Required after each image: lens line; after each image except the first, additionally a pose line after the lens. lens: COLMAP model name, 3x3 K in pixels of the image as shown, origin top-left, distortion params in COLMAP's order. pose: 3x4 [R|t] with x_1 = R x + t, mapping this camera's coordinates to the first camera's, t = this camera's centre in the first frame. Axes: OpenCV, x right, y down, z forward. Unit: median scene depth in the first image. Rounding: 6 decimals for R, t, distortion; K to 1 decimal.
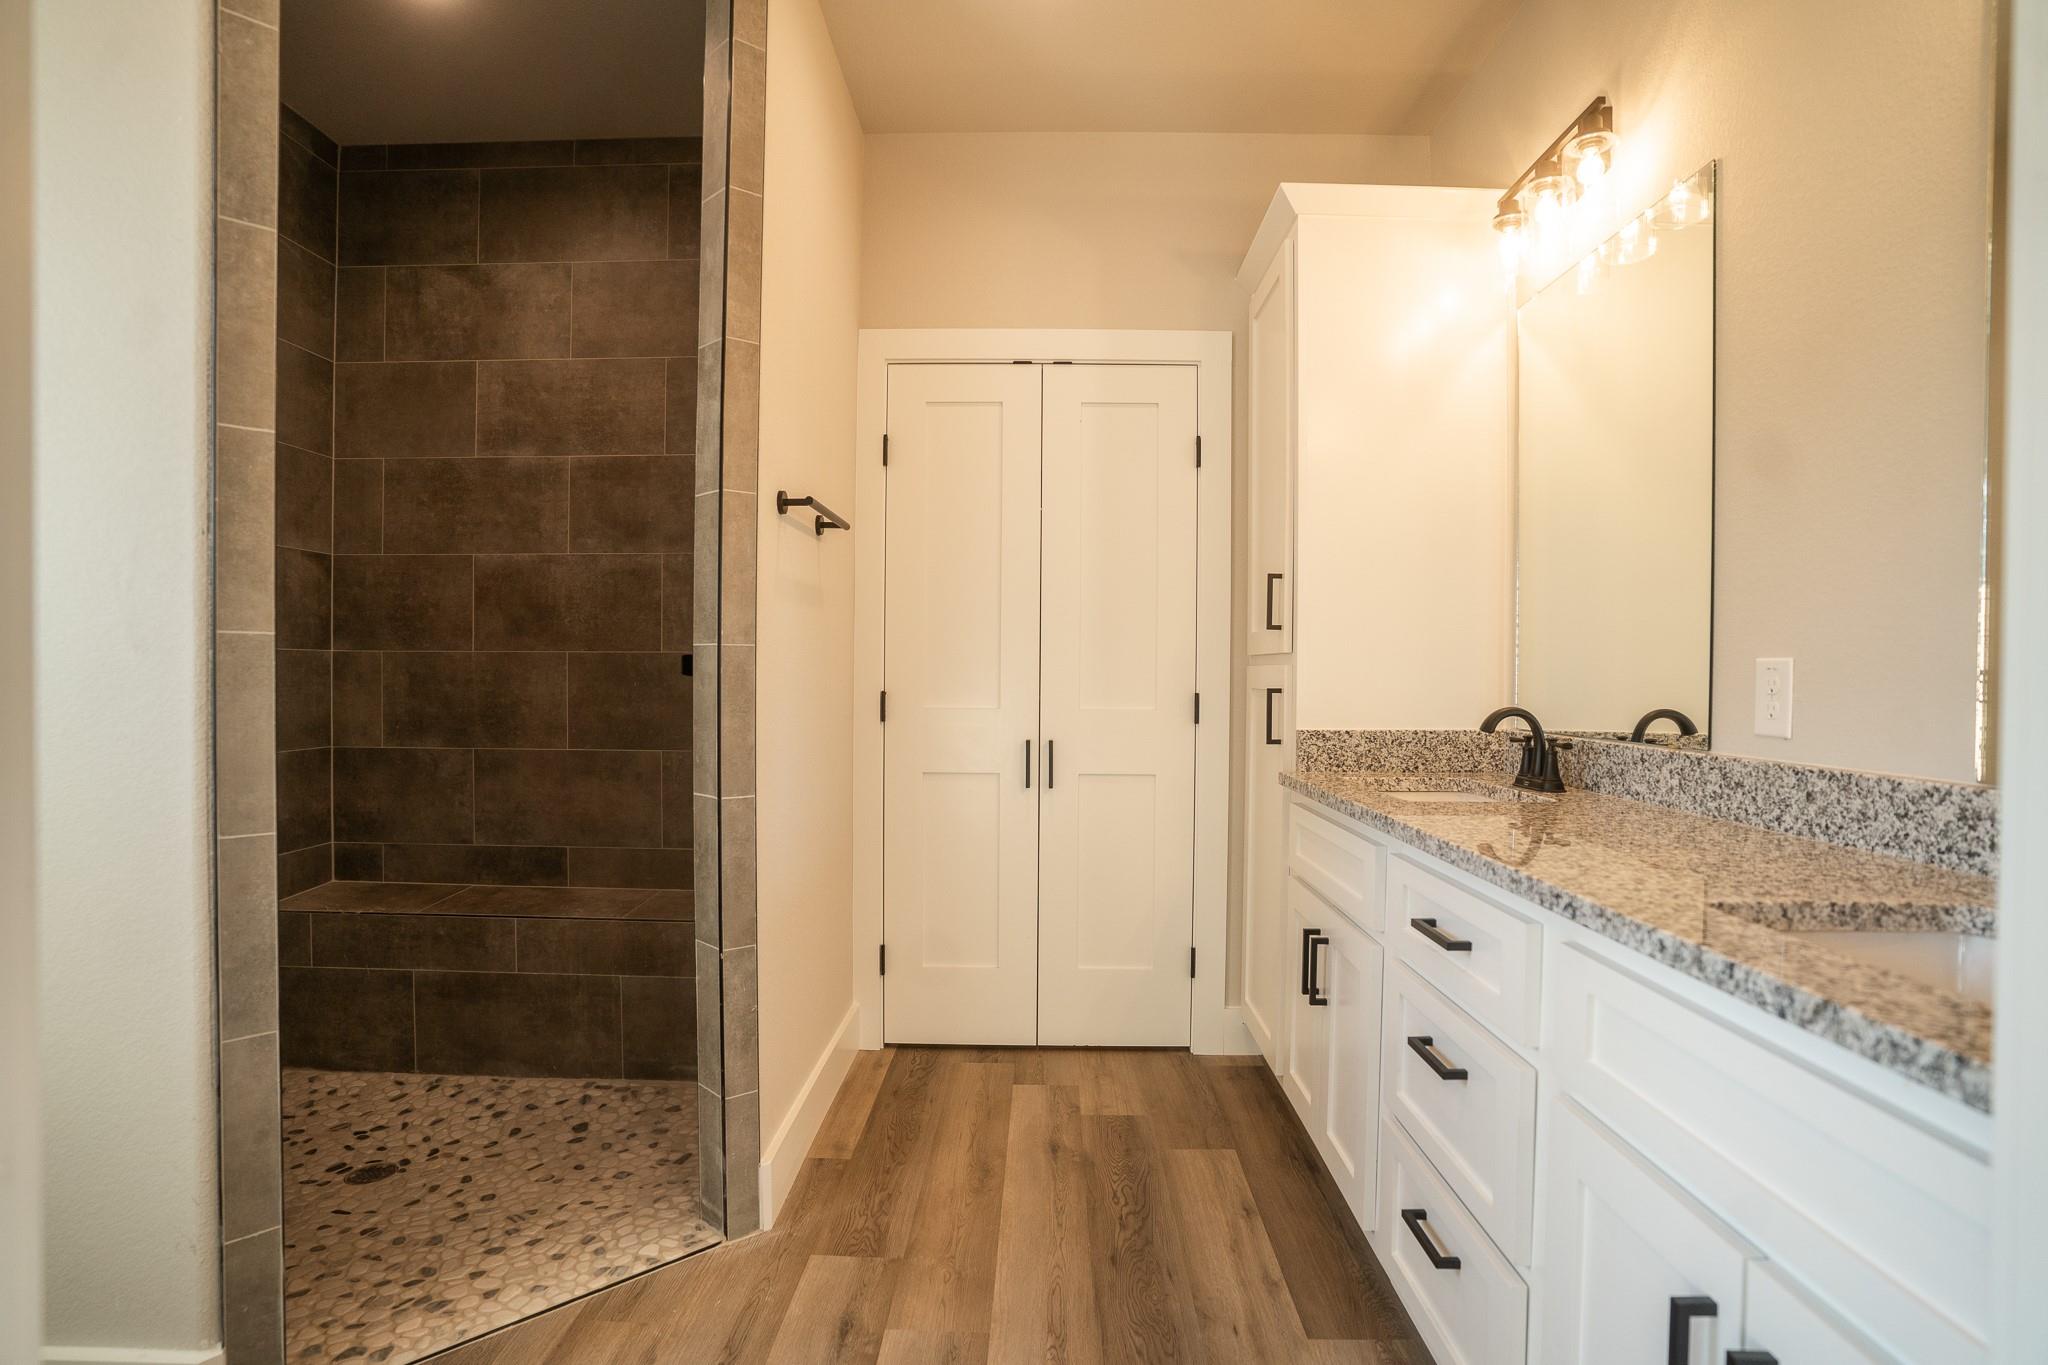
lens RADIAL K [[930.0, 0, 1054.6], [0, 930.0, 683.7], [0, 0, 1]] dist [-0.072577, 0.029943]
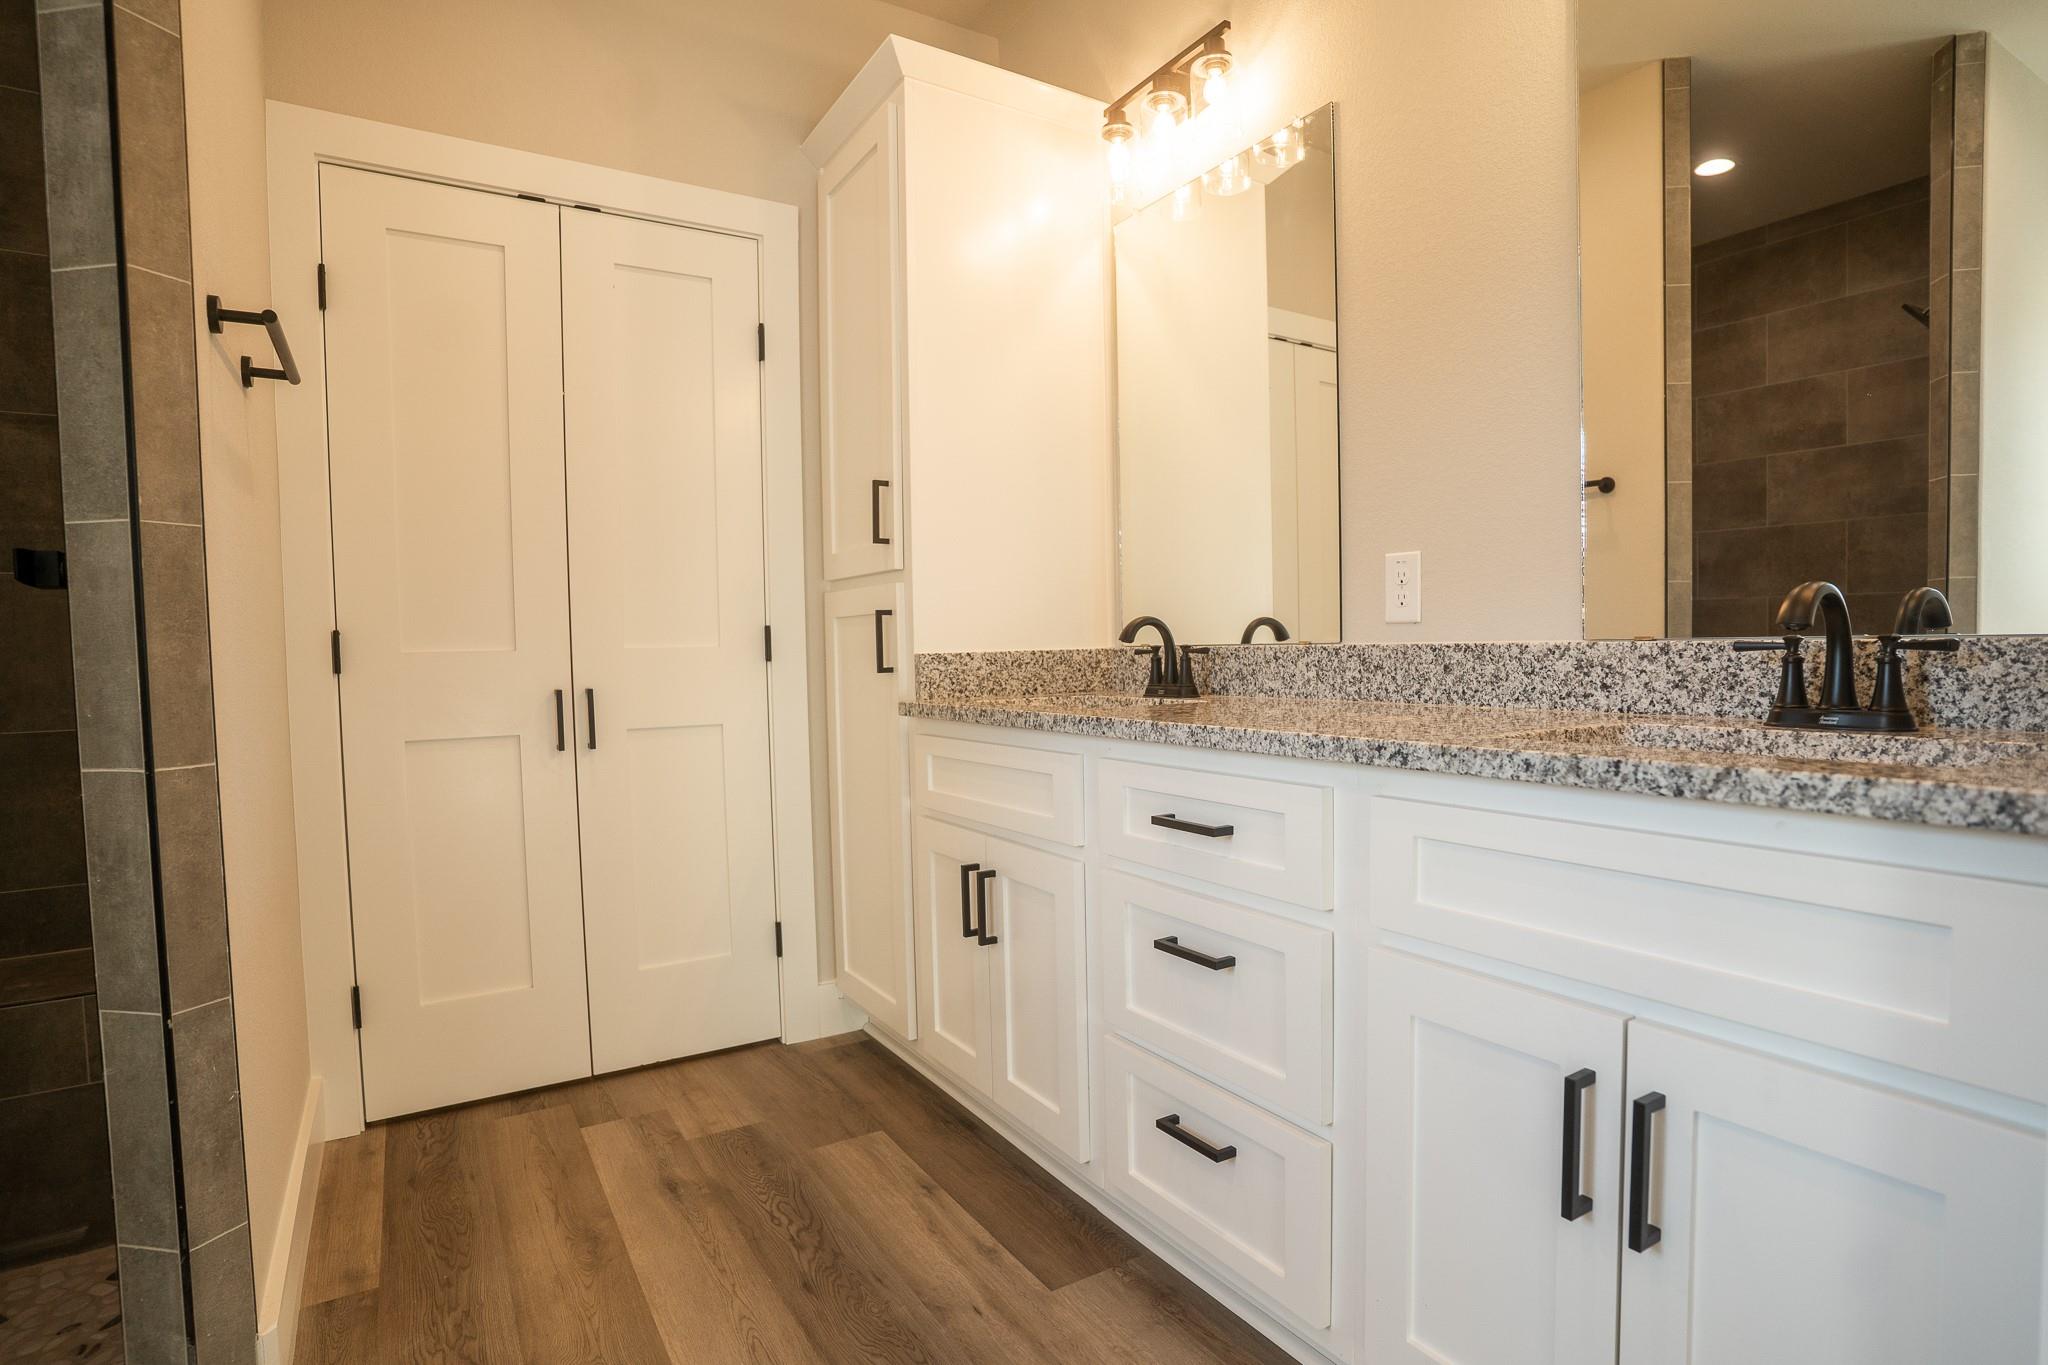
lens RADIAL K [[1007.7, 0, 1027.9], [0, 1007.7, 687.4], [0, 0, 1]] dist [-0.075832, 0.033982]
pose [[0.849427, -0.044144, 0.525856, -0.198188], [0.029049, 0.998896, 0.036929, 0.060536], [-0.526906, -0.016093, 0.849771, 0.137532]]
